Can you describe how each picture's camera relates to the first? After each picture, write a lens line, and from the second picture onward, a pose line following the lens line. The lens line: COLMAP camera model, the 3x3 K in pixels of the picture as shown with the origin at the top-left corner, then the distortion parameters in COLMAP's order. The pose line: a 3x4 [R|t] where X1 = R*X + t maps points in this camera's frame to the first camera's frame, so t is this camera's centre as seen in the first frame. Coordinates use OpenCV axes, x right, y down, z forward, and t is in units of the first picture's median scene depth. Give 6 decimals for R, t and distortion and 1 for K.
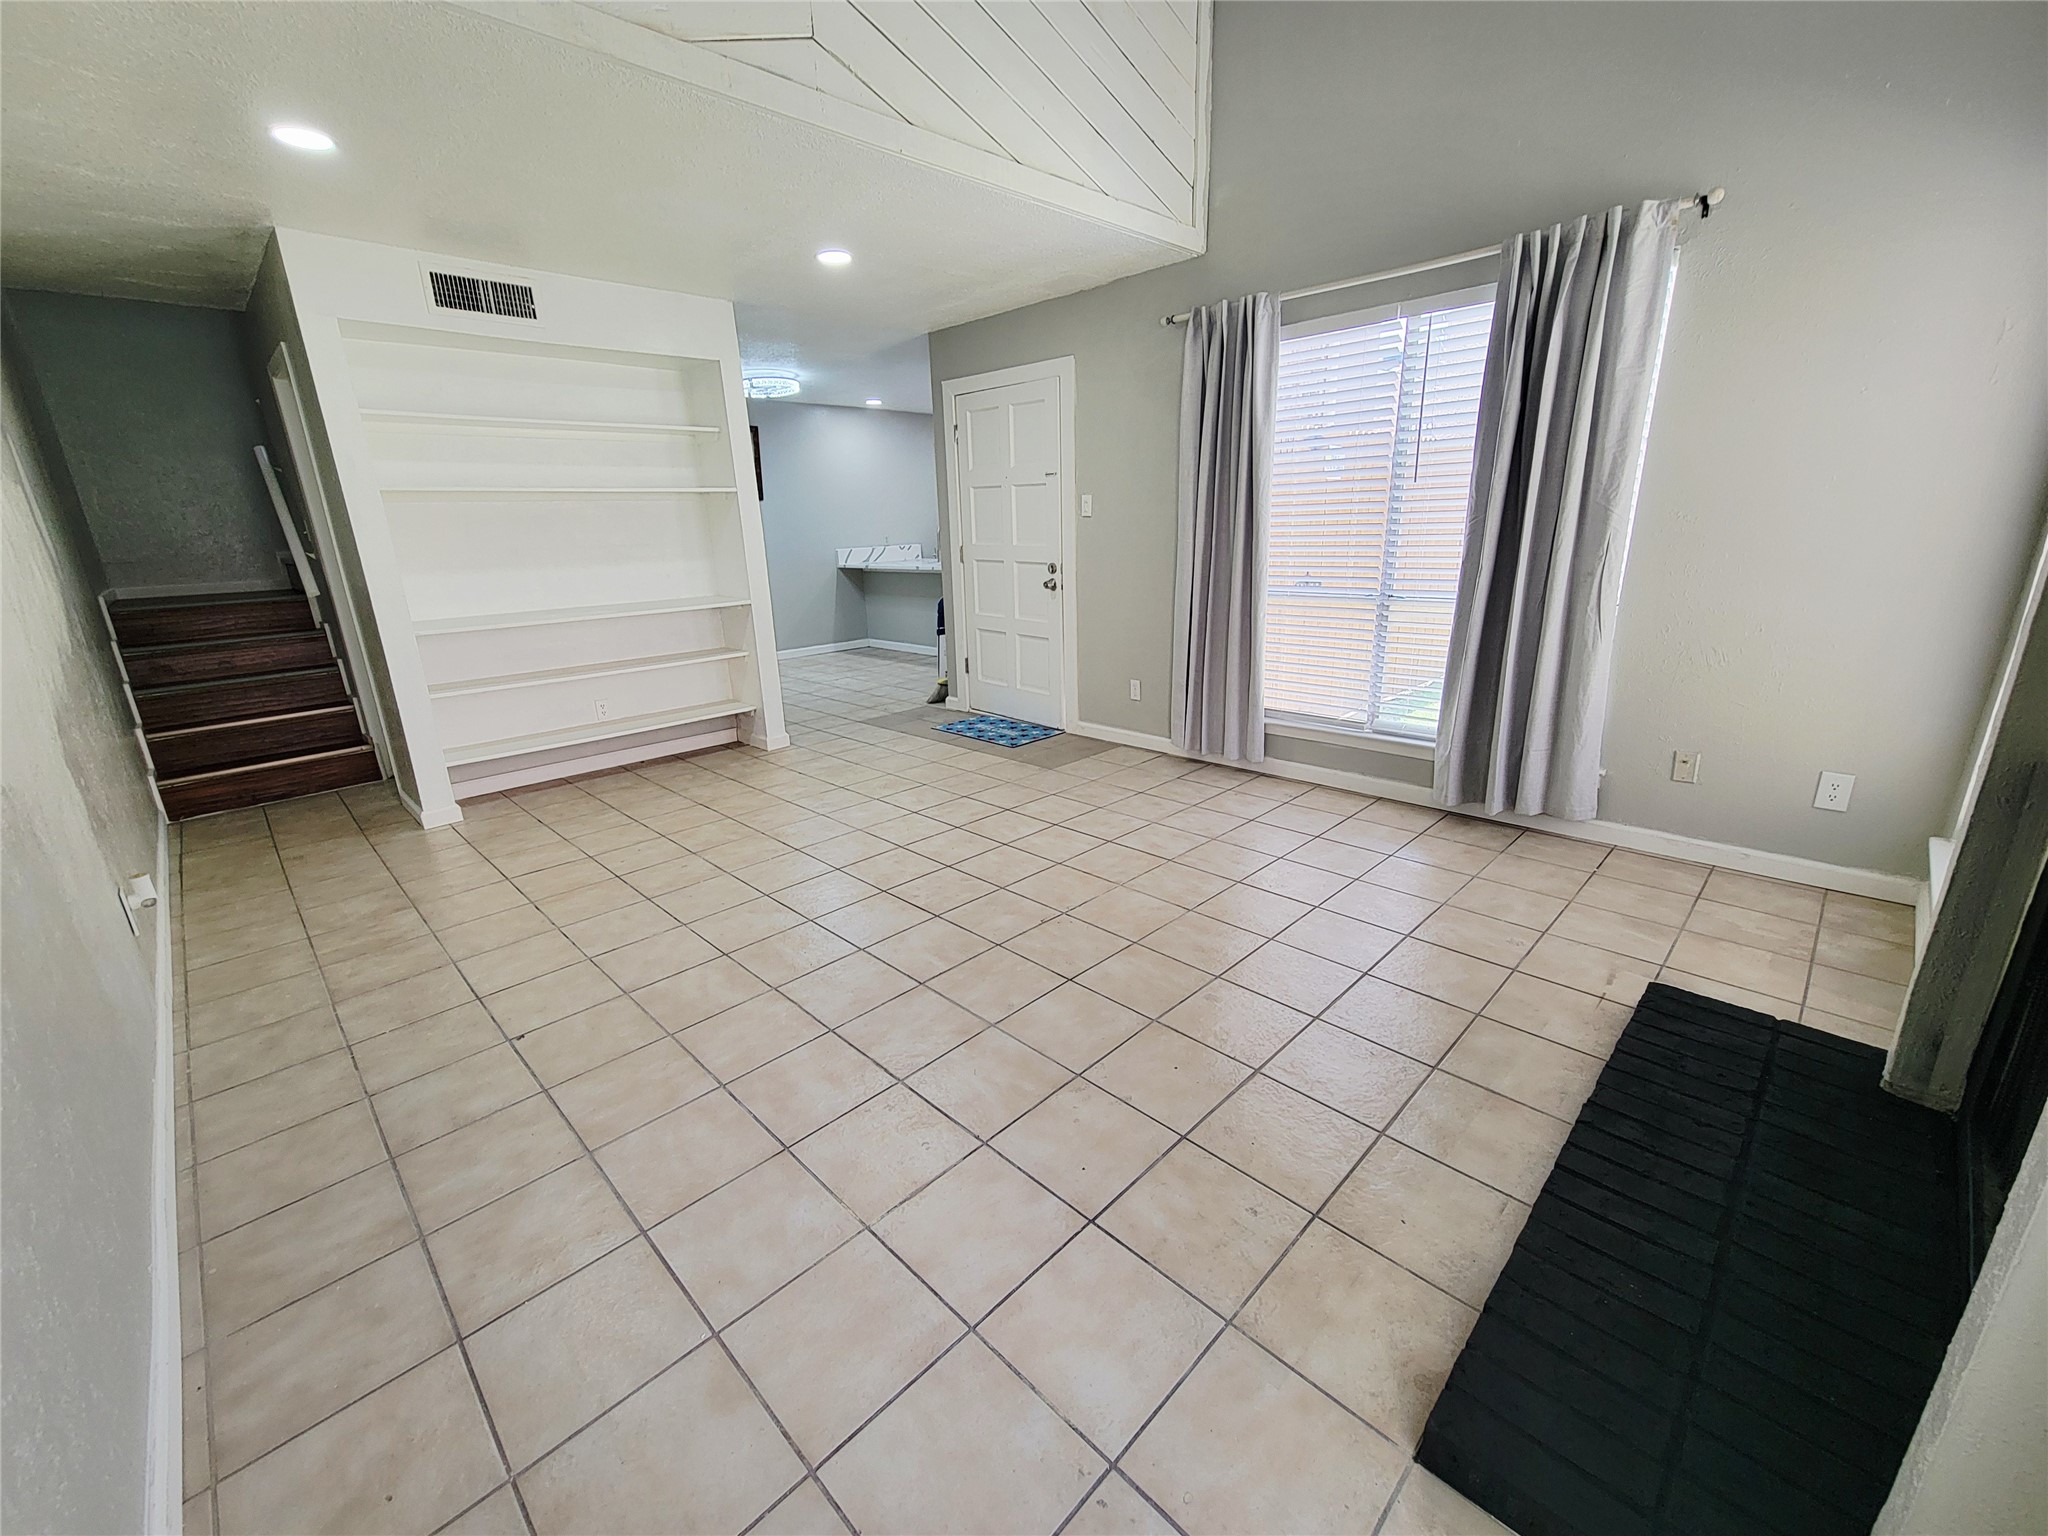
lens RADIAL K [[834.7, 0, 1030.7], [0, 834.7, 771.9], [0, 0, 1]] dist [0.000692, -0.000575]
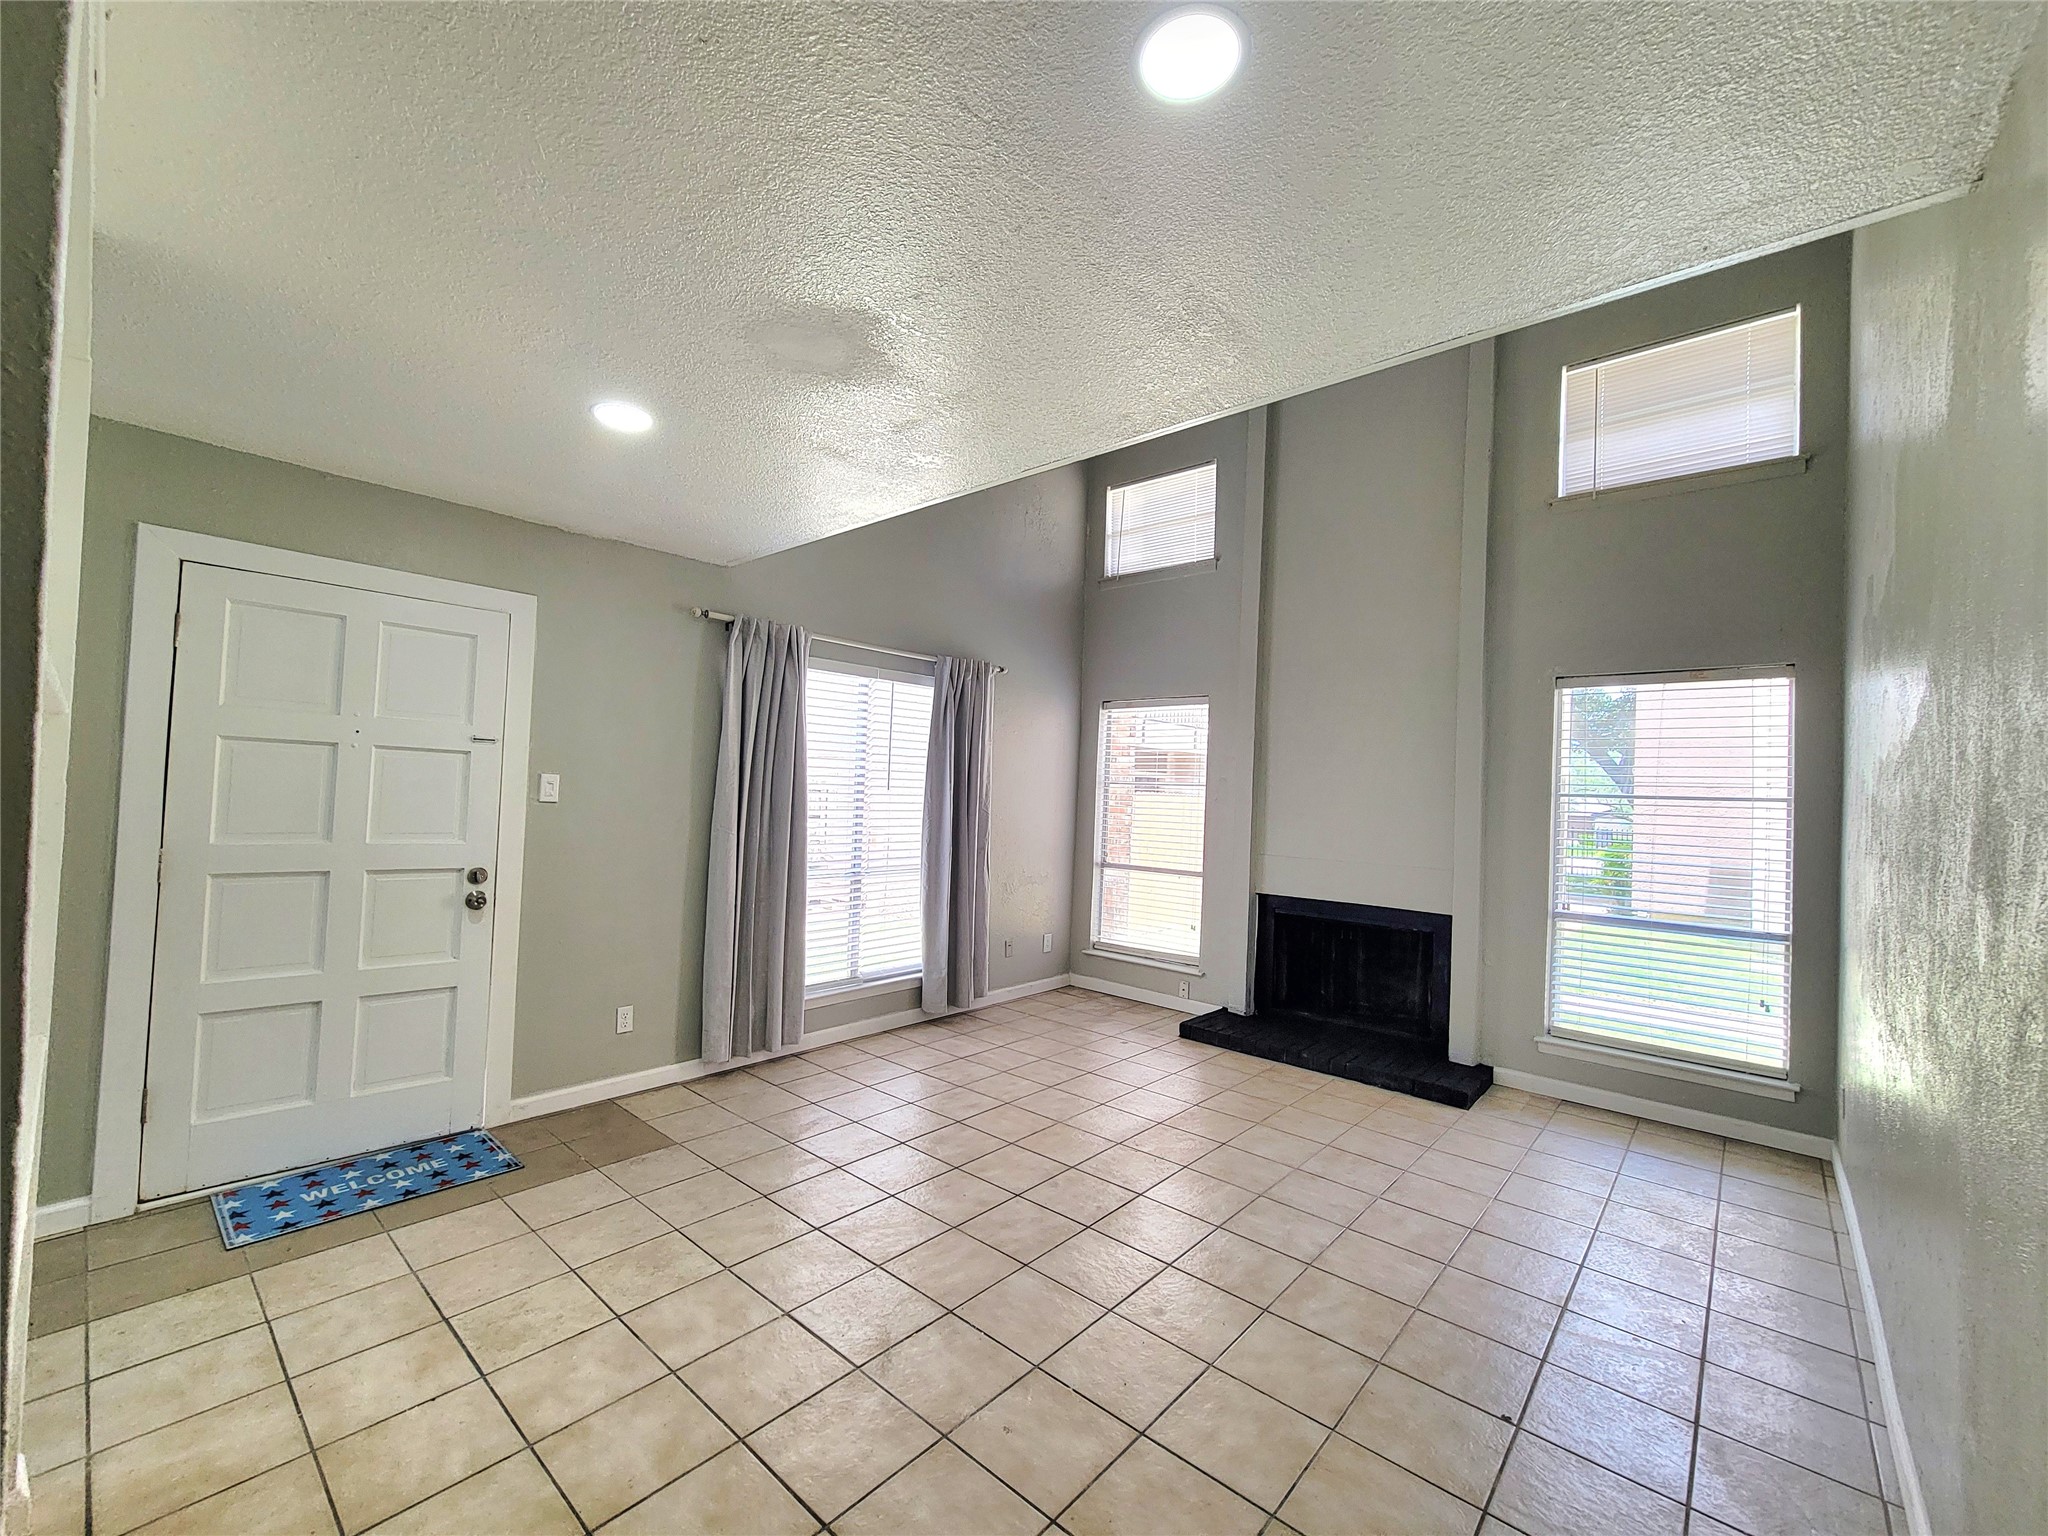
lens RADIAL K [[834.7, 0, 1030.7], [0, 834.7, 771.9], [0, 0, 1]] dist [0.000692, -0.000575]
pose [[-0.067294, 0.053964, 0.996273, -0.899367], [0.259986, 0.964988, -0.034709, -0.255970], [-0.963265, 0.256681, -0.078967, 0.840017]]
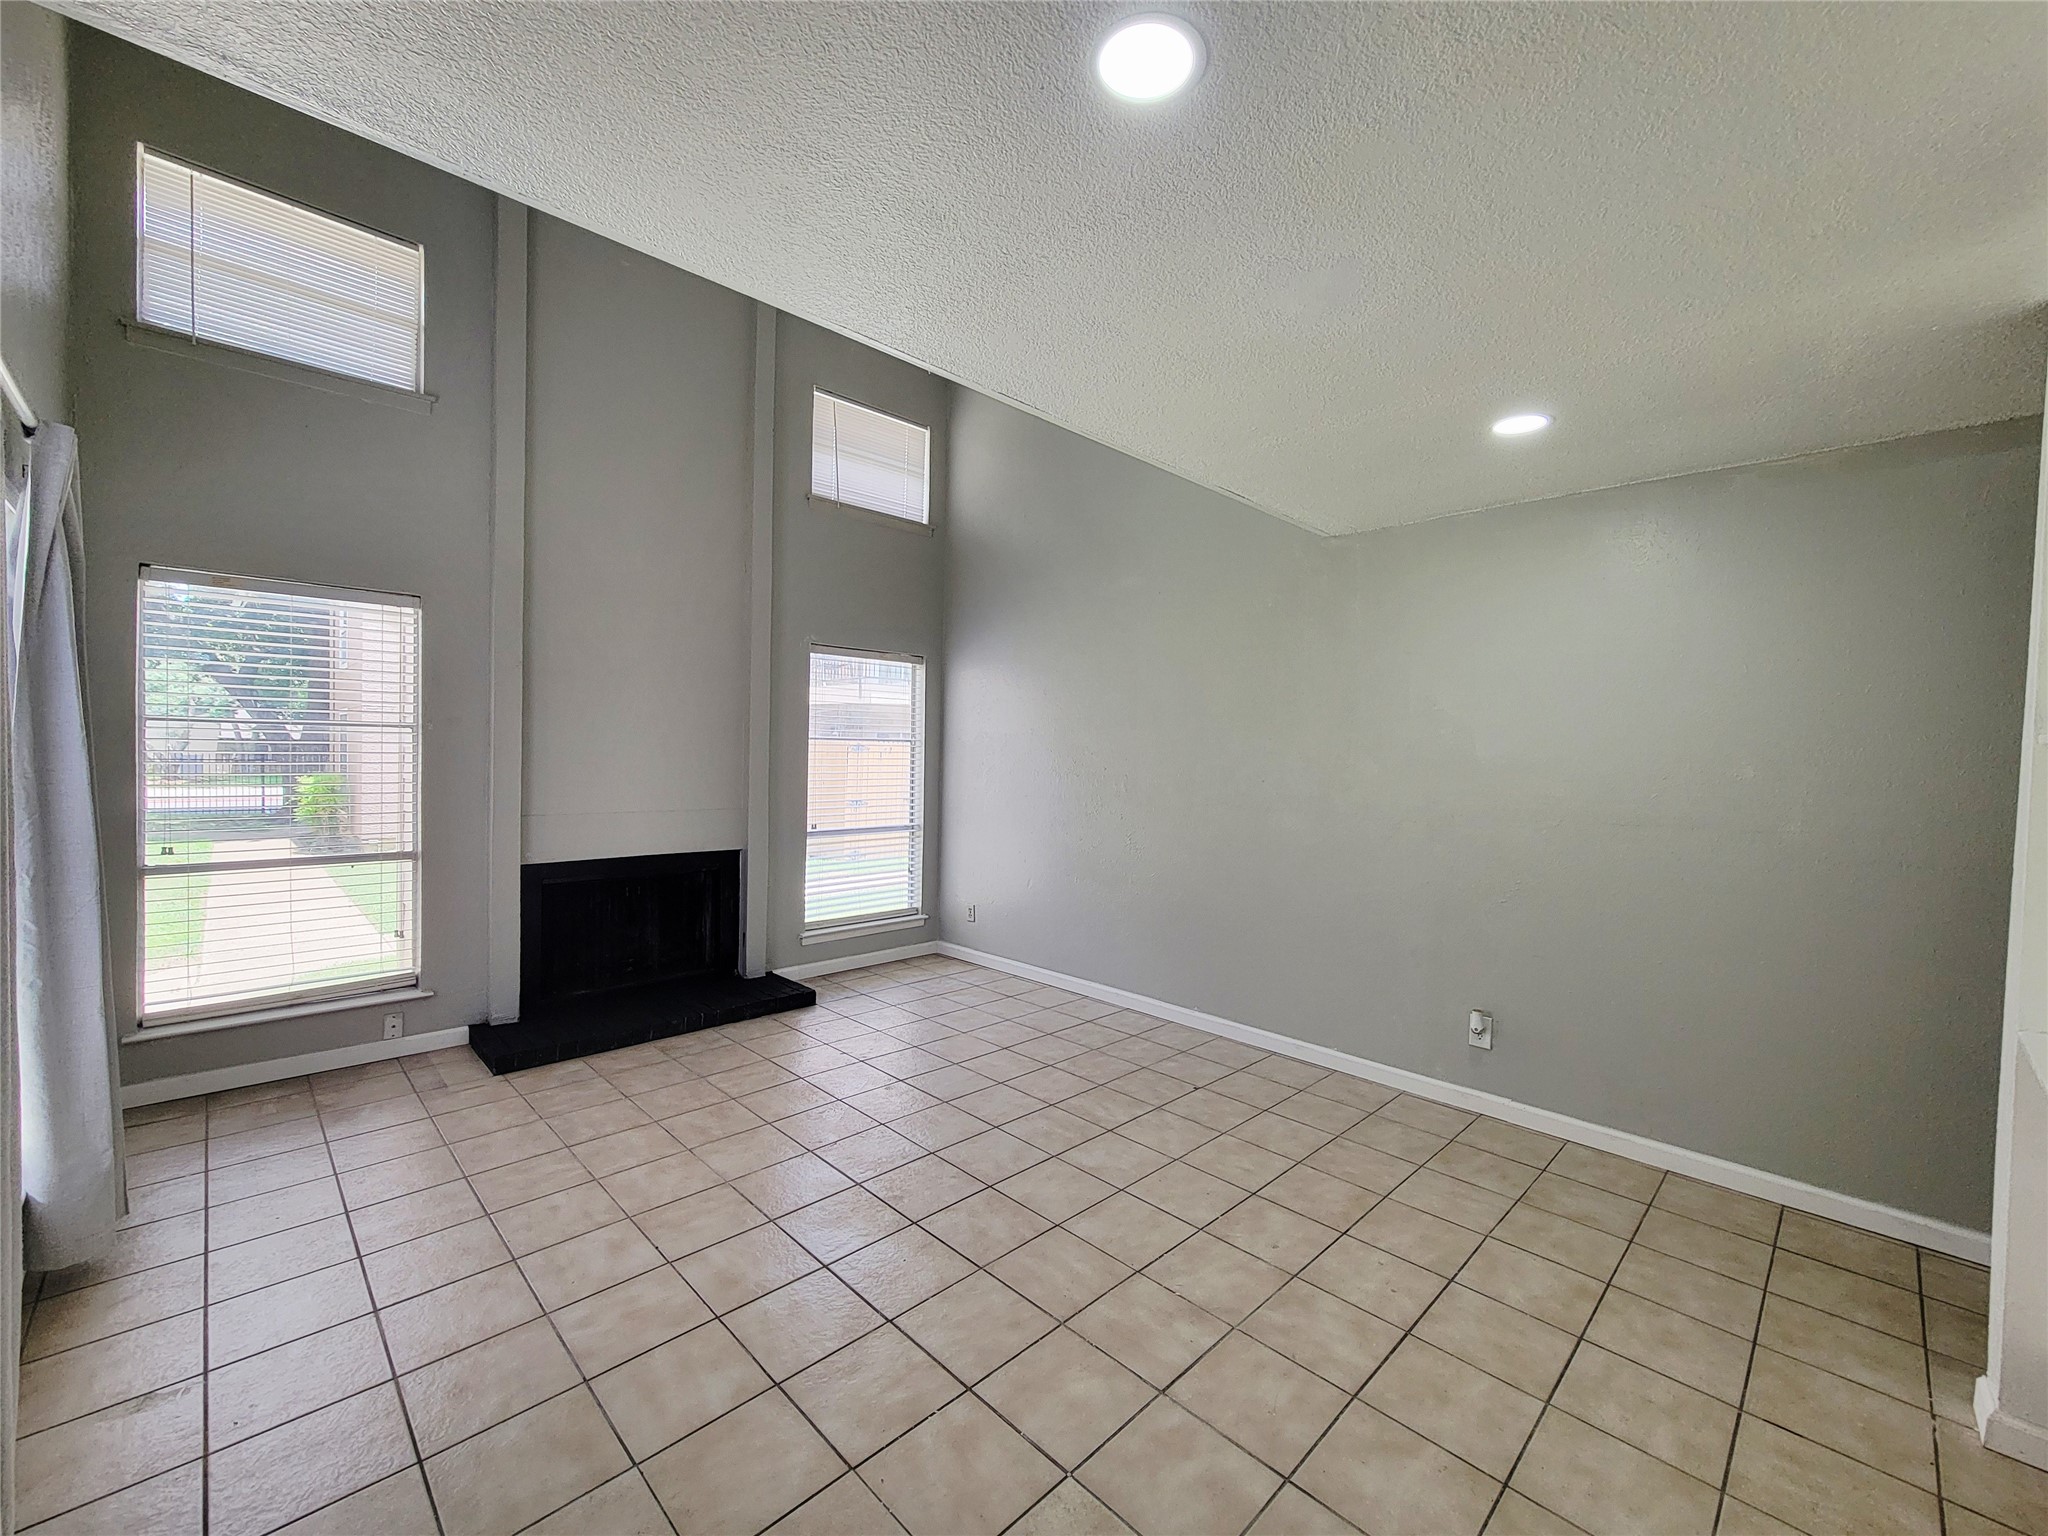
lens RADIAL K [[834.7, 0, 1030.7], [0, 834.7, 771.9], [0, 0, 1]] dist [0.000692, -0.000575]
pose [[-0.999898, 0.010689, 0.009450, -0.194585], [0.013135, 0.948296, 0.317115, -0.471037], [-0.005572, 0.317207, -0.948340, 1.428846]]
